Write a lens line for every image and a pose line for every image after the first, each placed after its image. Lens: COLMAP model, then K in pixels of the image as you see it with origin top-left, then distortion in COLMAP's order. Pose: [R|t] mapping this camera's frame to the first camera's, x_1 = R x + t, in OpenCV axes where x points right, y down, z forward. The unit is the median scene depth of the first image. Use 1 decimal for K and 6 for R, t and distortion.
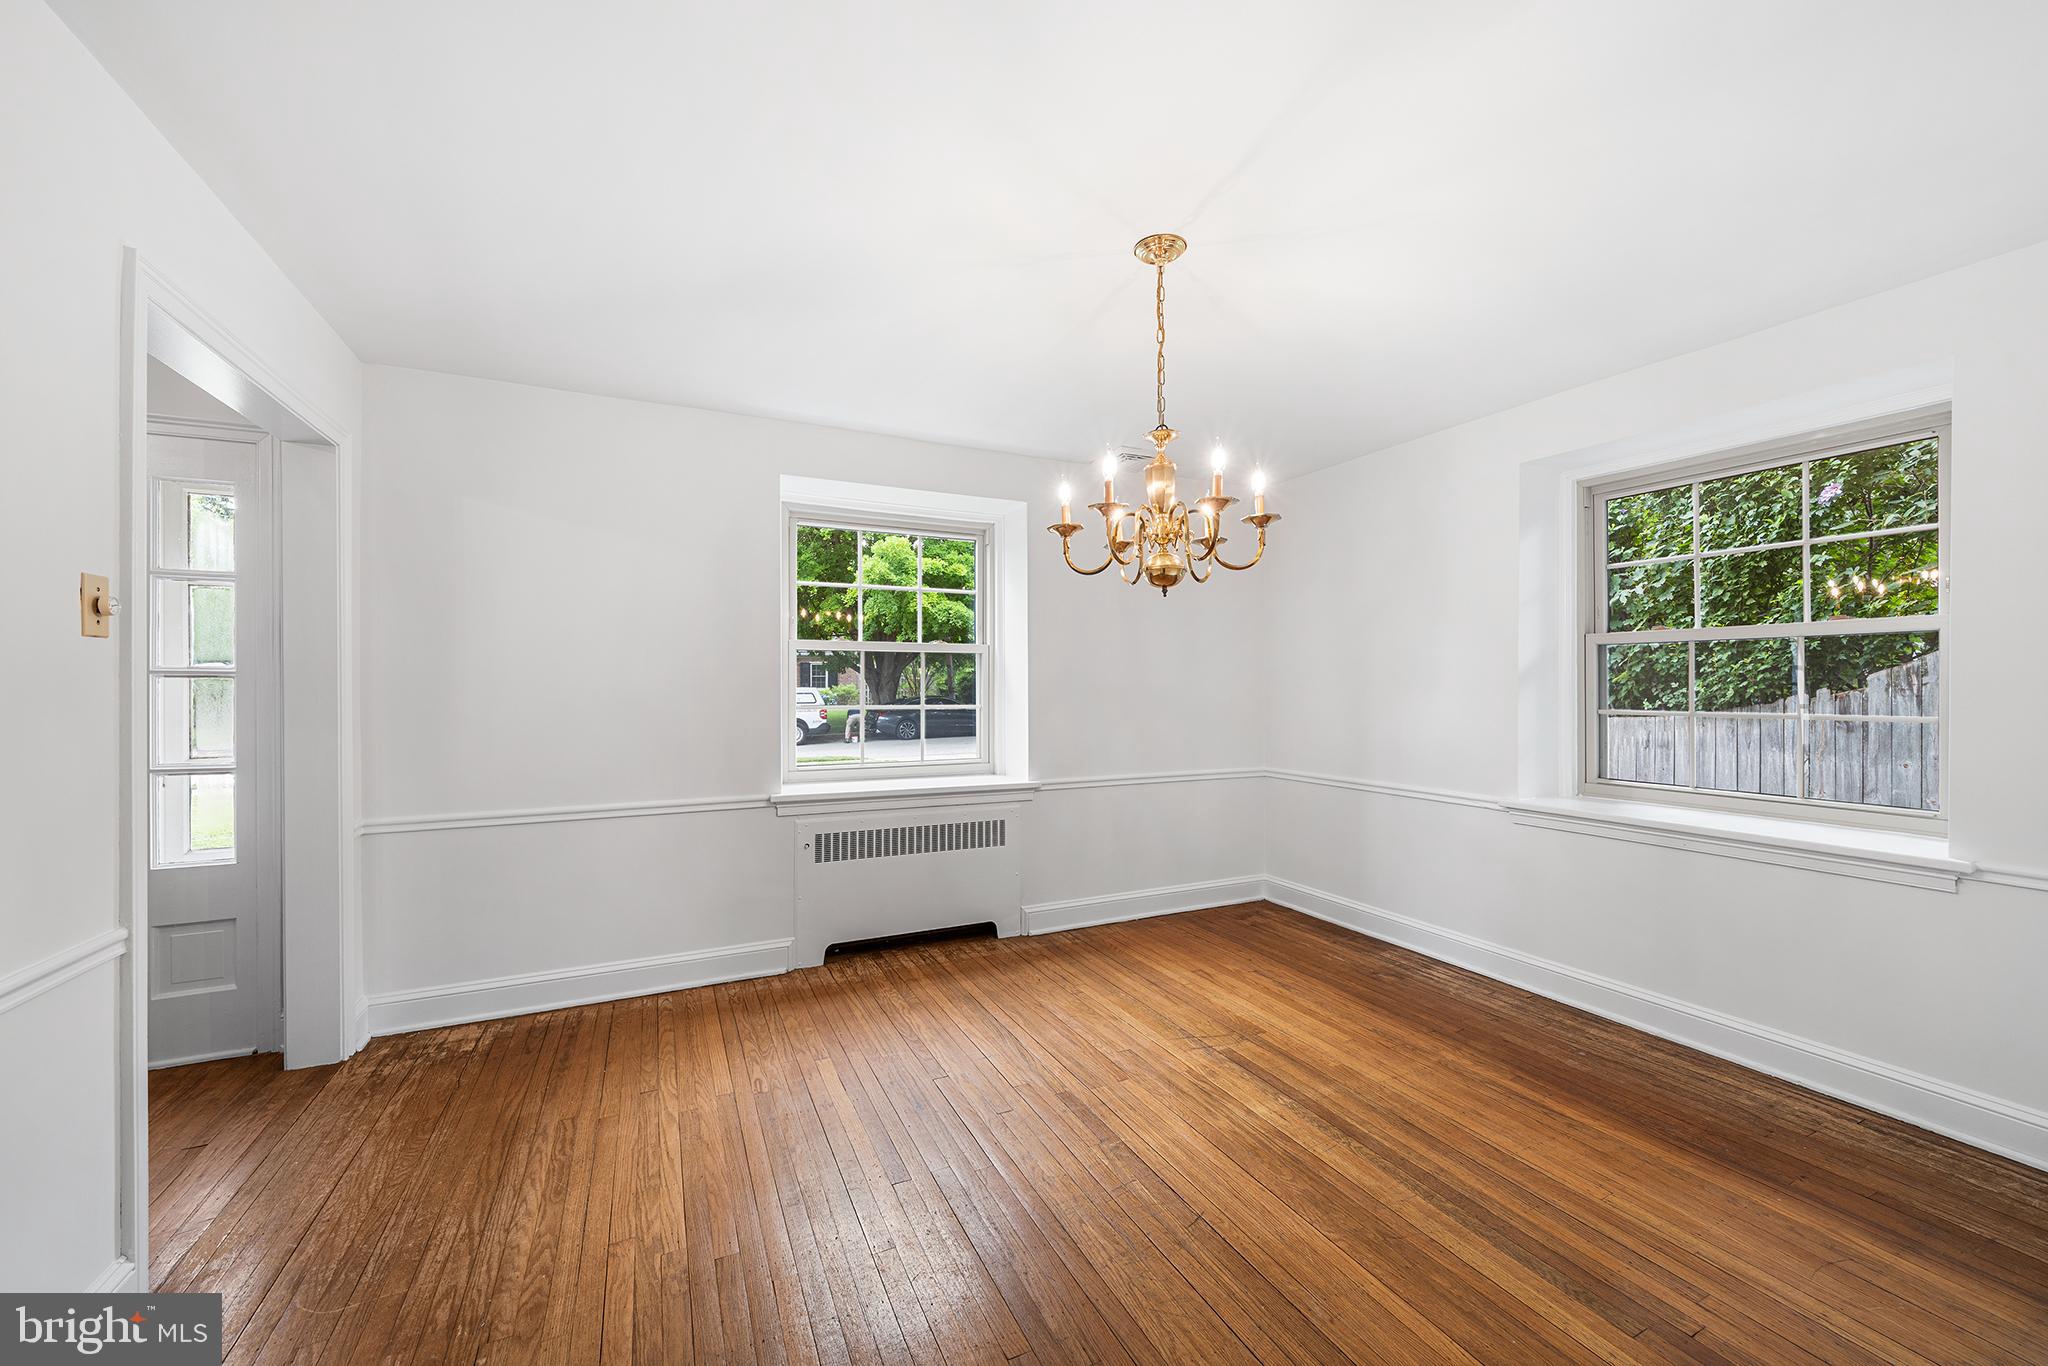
lens RADIAL K [[791.9, 0, 1033.2], [0, 791.9, 678.1], [0, 0, 1]] dist [-0.001524, -0.000186]
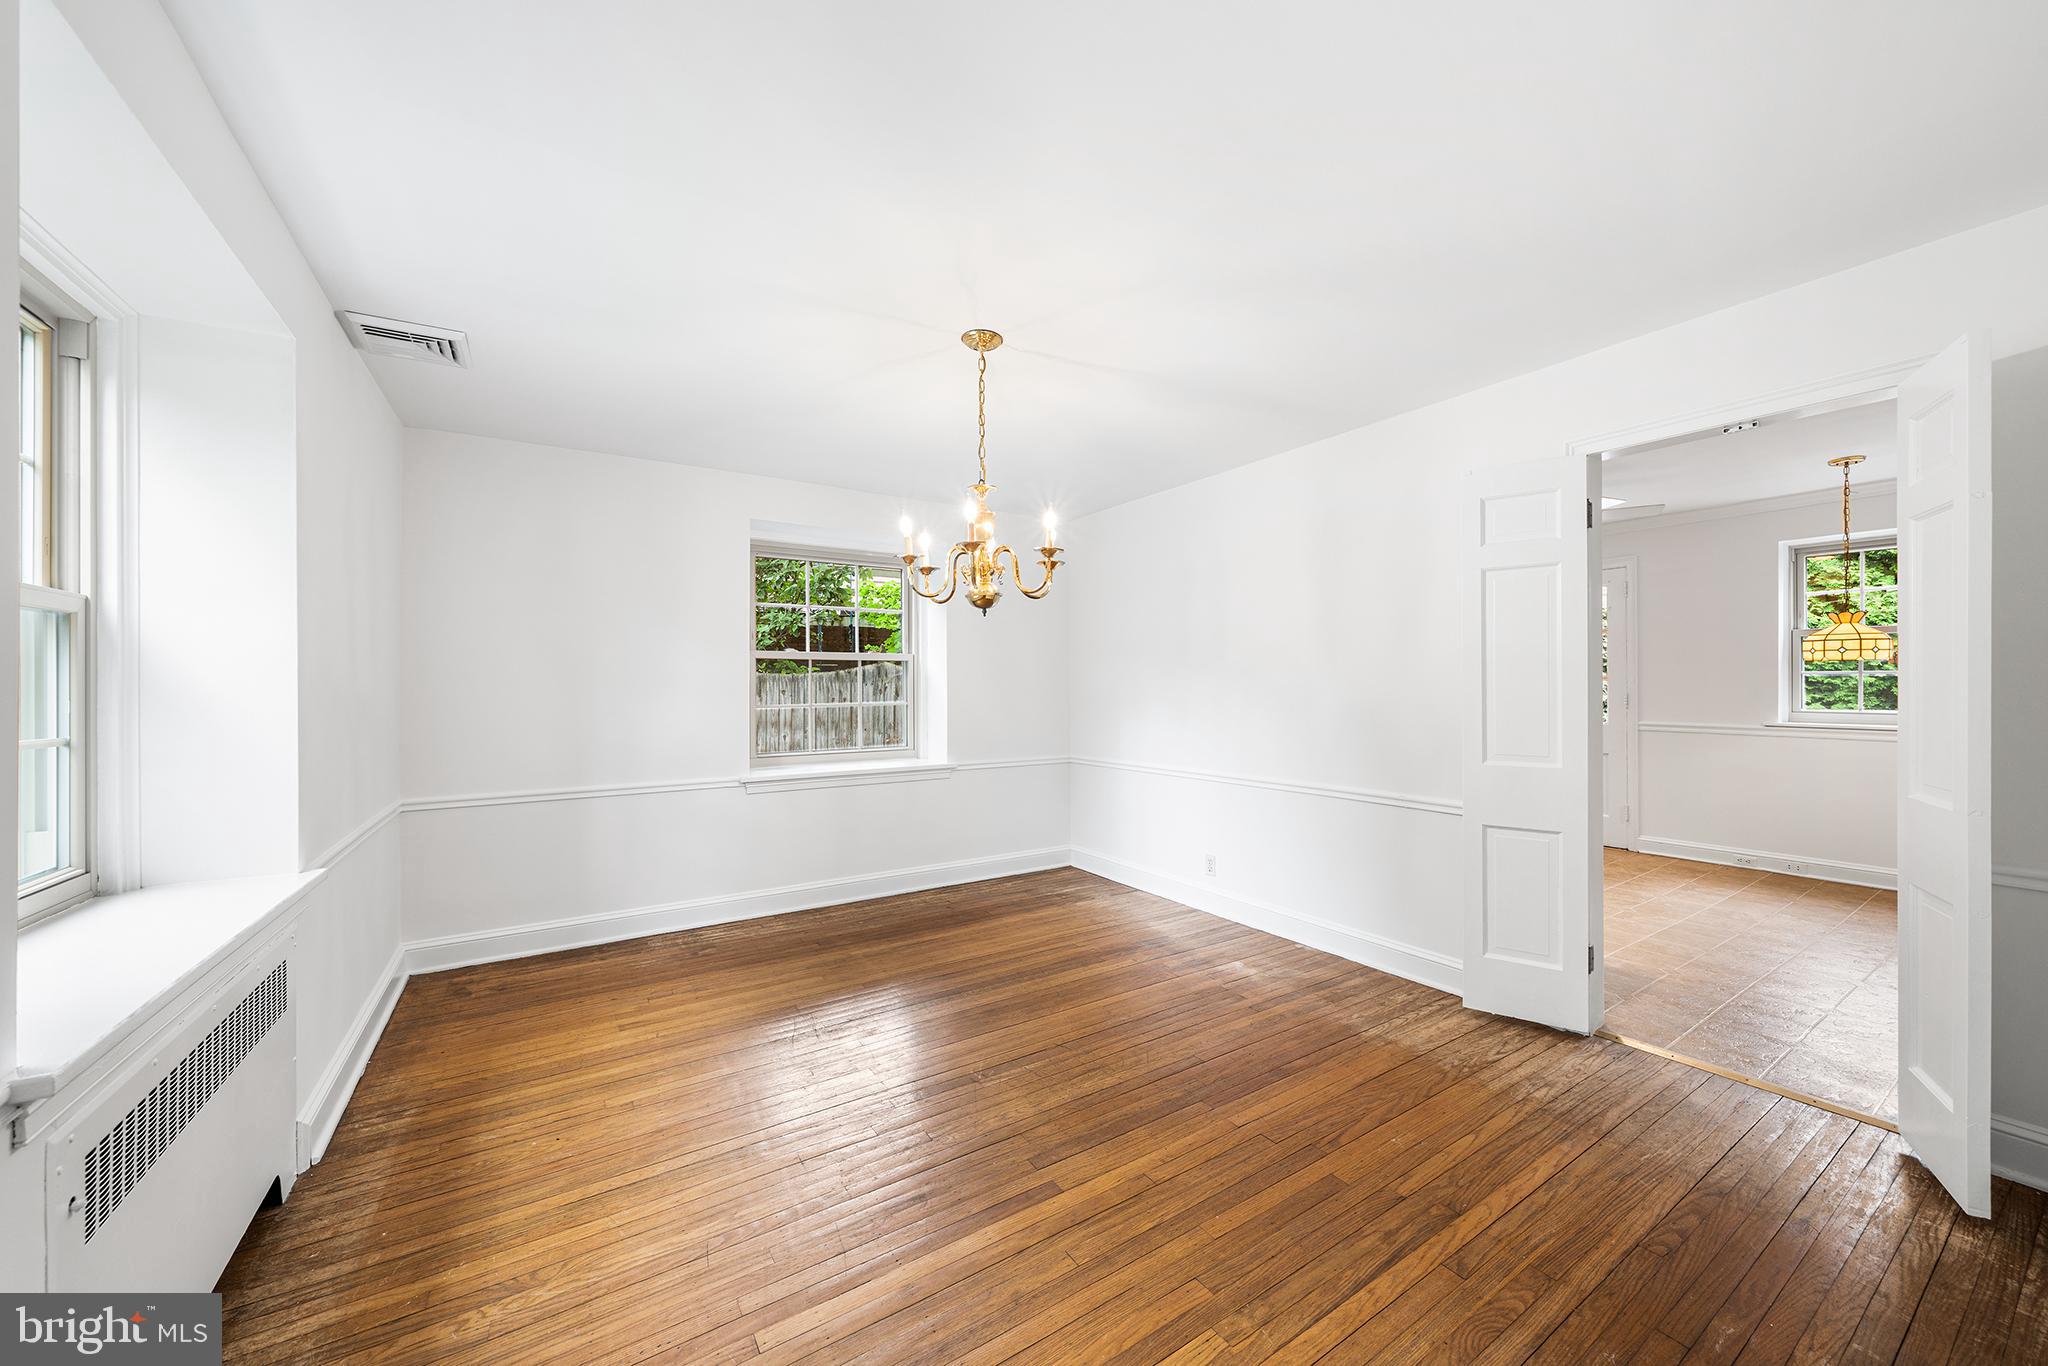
lens RADIAL K [[747.4, 0, 1027.3], [0, 747.4, 673.6], [0, 0, 1]] dist [0.000032, 0.000000]
pose [[-0.124332, 0.015880, 0.992114, -0.662029], [-0.001561, 0.999868, -0.016199, 0.006139], [-0.992240, -0.003563, -0.124290, 0.695984]]
